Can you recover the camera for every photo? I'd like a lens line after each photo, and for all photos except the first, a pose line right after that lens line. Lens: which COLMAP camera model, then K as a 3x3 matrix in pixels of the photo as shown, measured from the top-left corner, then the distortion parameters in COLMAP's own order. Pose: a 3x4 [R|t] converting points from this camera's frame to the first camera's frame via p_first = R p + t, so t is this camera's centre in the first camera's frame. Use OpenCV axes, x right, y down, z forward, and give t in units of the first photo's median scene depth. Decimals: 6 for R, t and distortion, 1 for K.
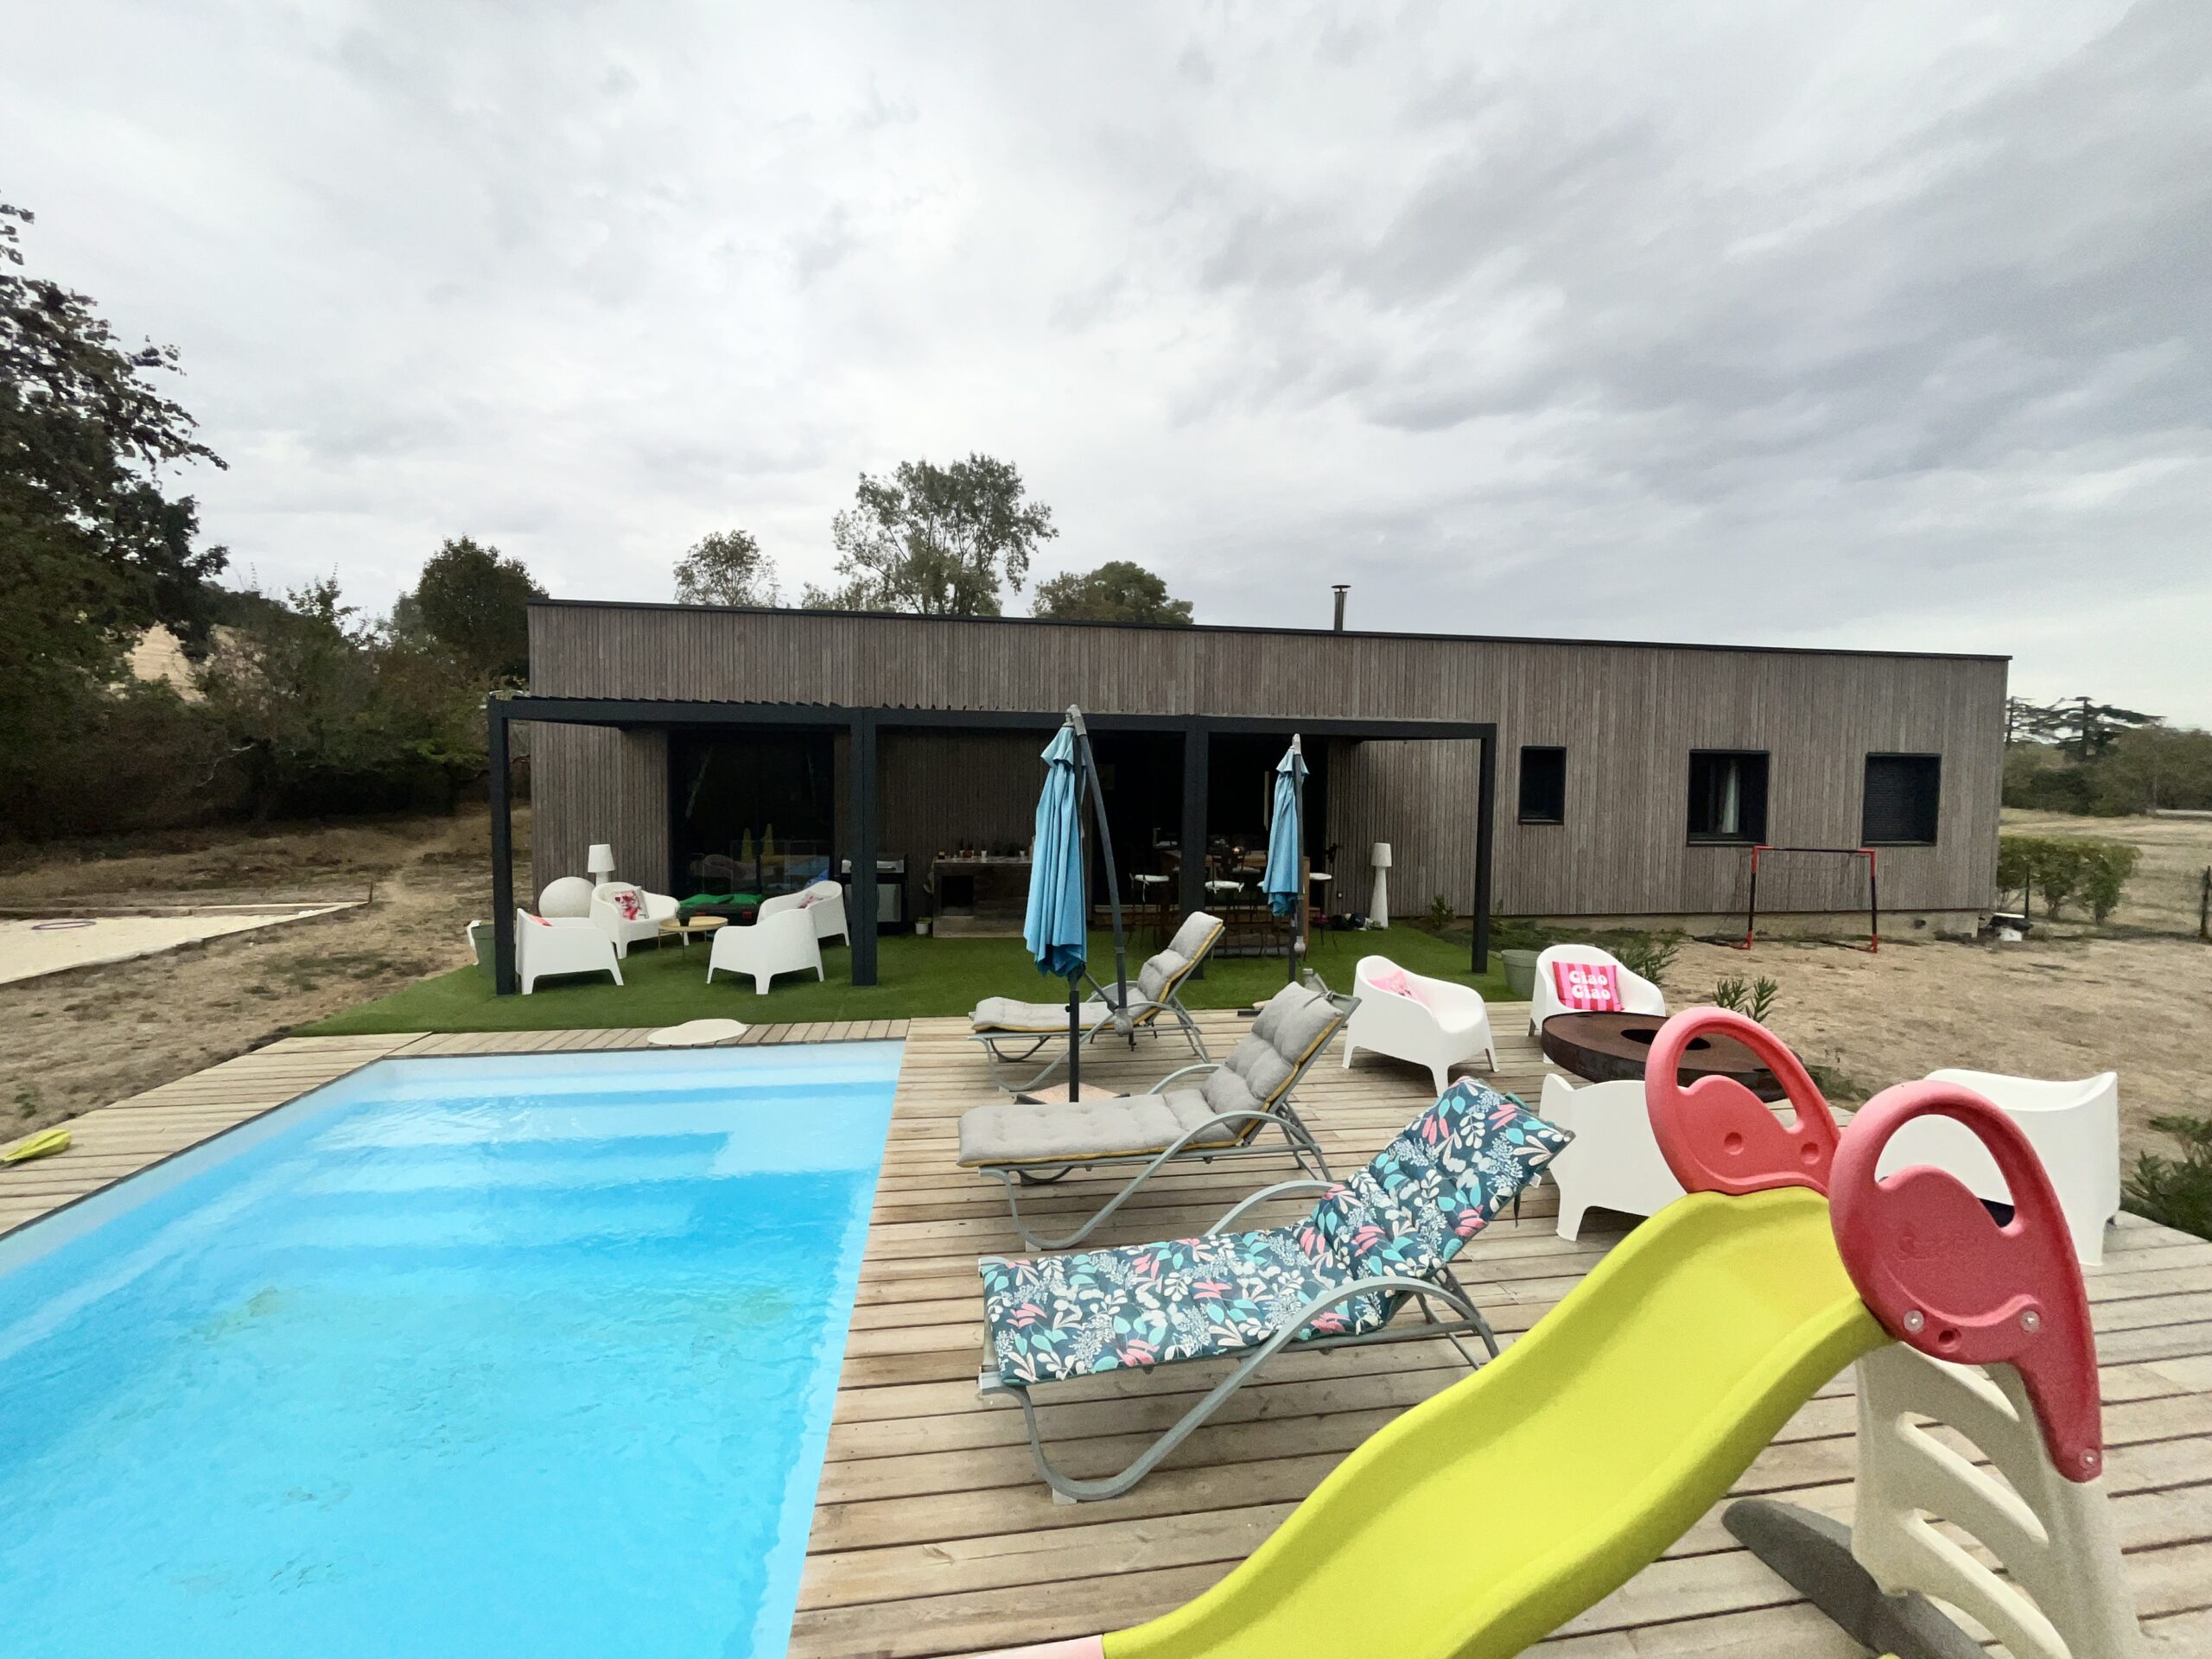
lens RADIAL K [[896.1, 0, 1110.9], [0, 896.1, 826.6], [0, 0, 1]] dist [-0.004048, -0.000513]
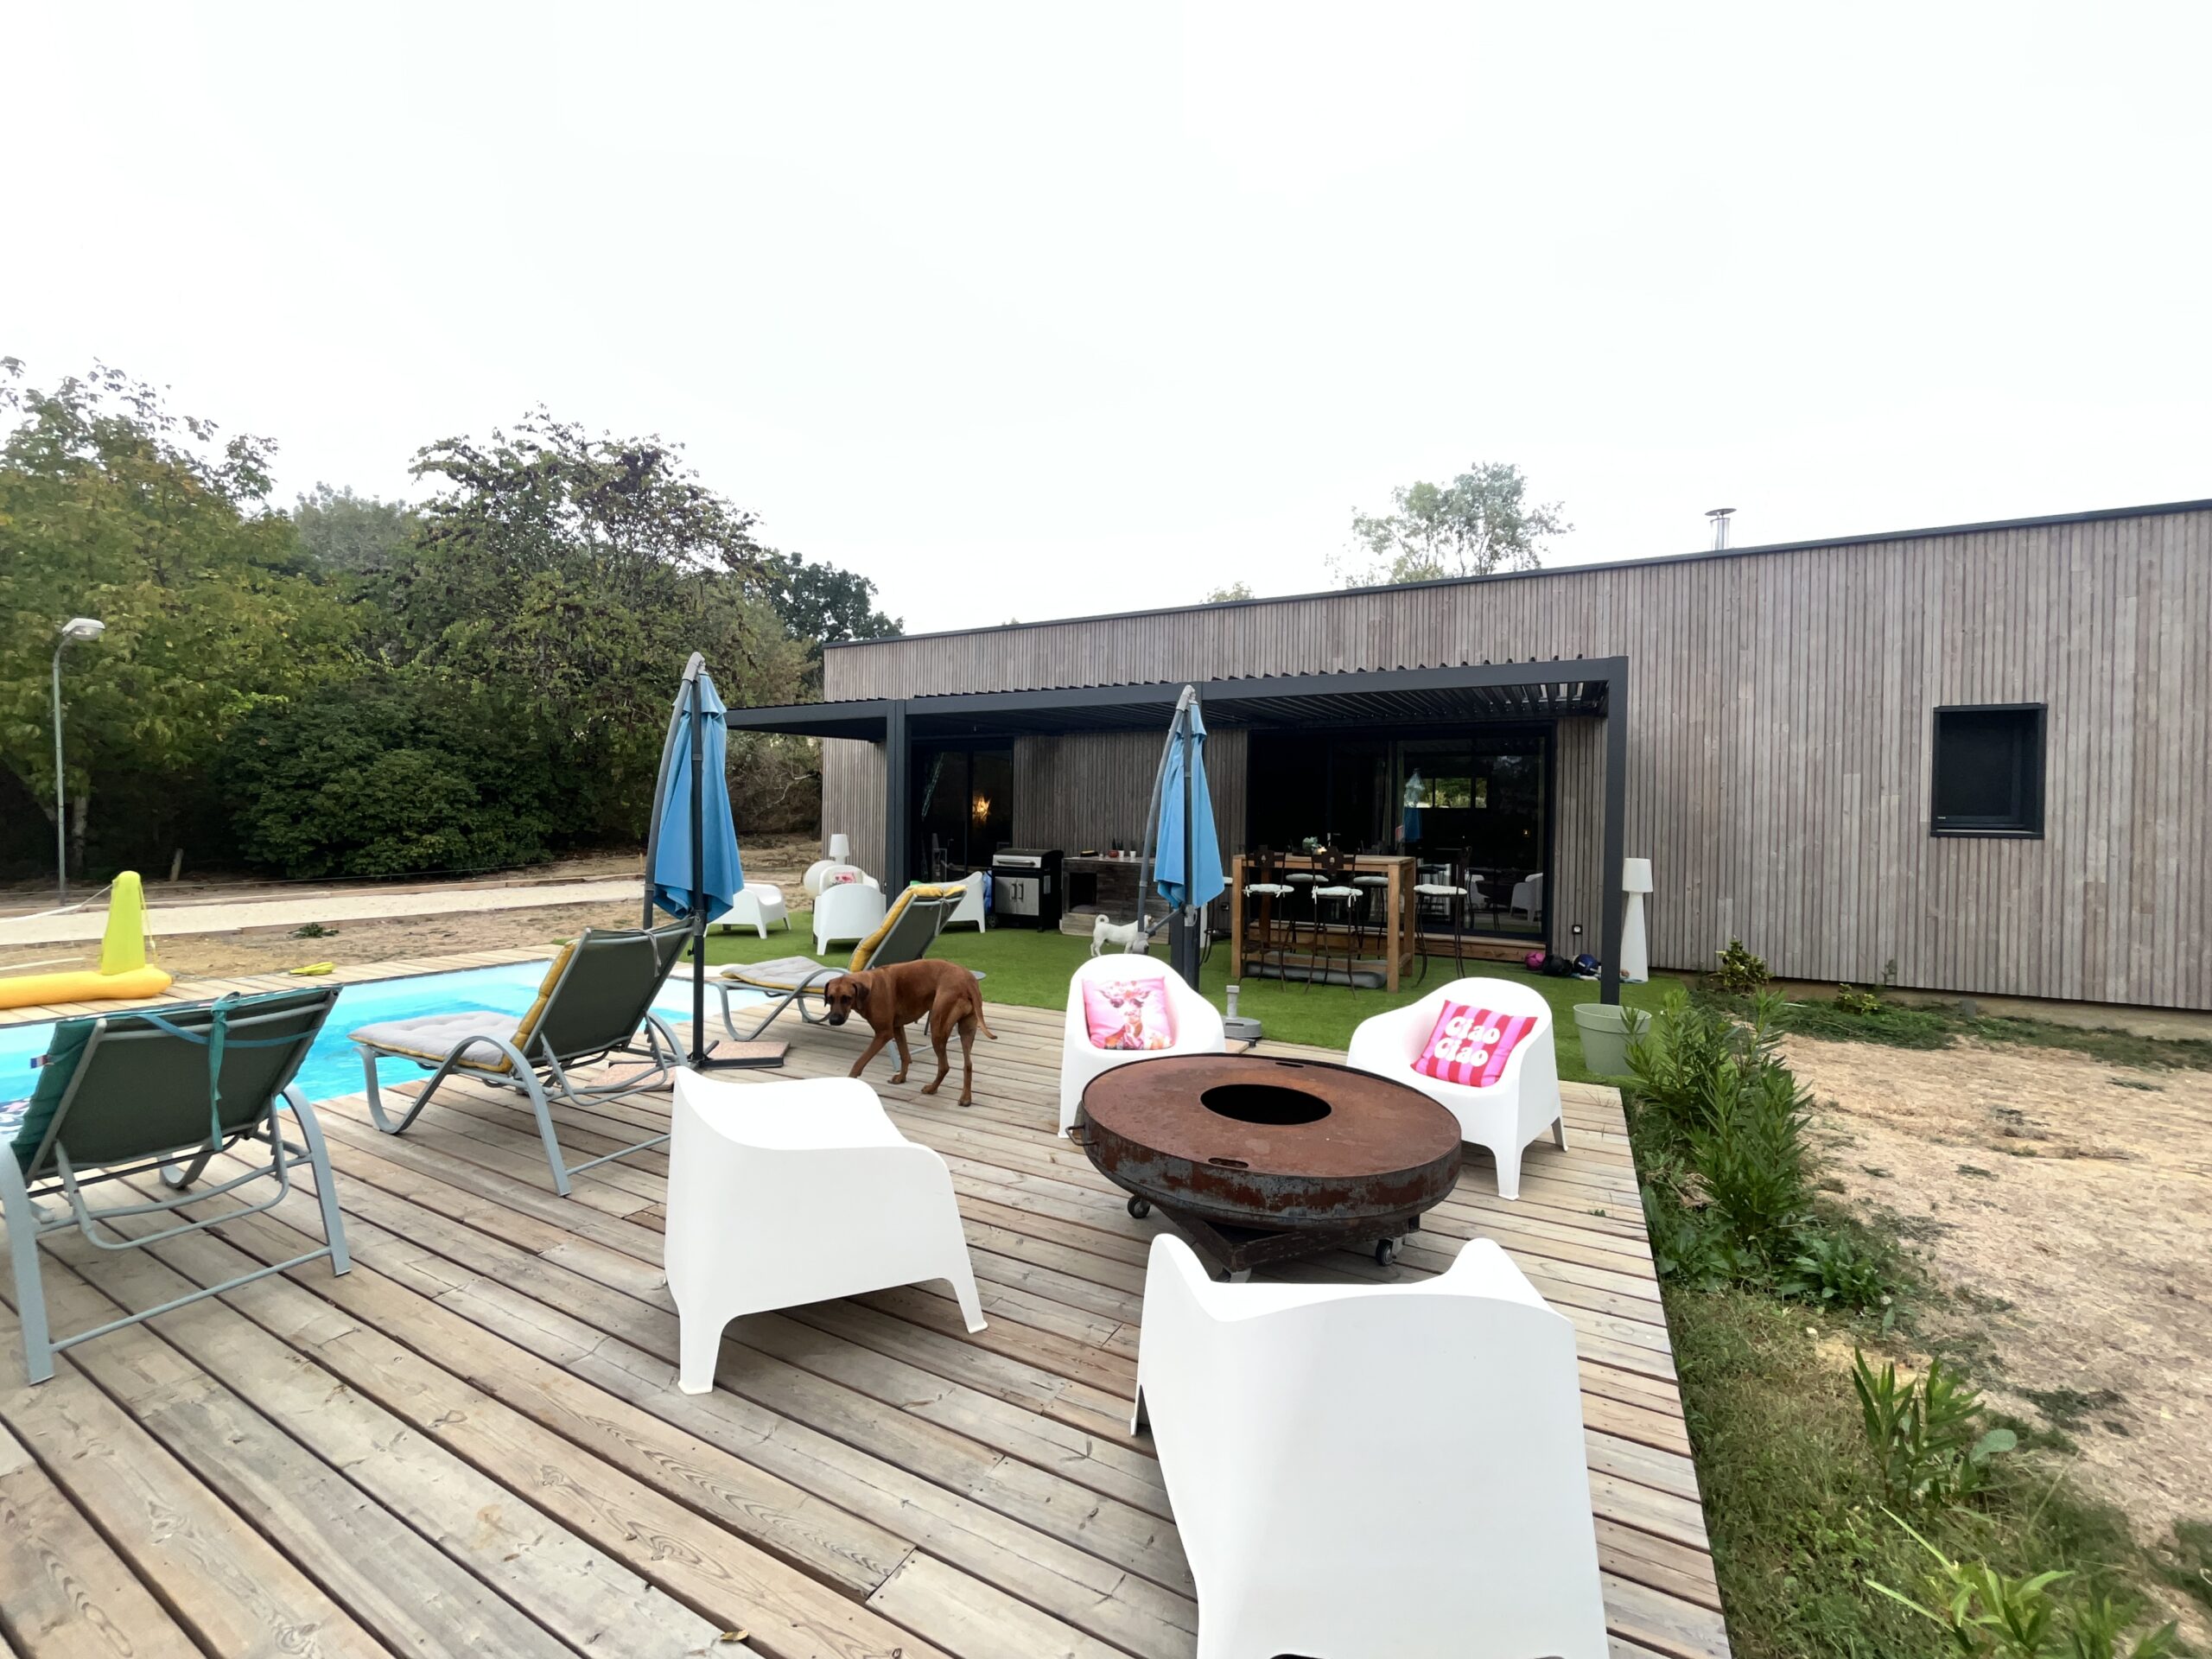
lens RADIAL K [[896.1, 0, 1106.8], [0, 896.1, 825.6], [0, 0, 1]] dist [-0.004048, -0.000513]
pose [[0.801062, 0.007792, -0.598530, 0.368458], [-0.037105, 0.998639, -0.036661, 0.032205], [0.597430, 0.051576, 0.800261, 0.192465]]
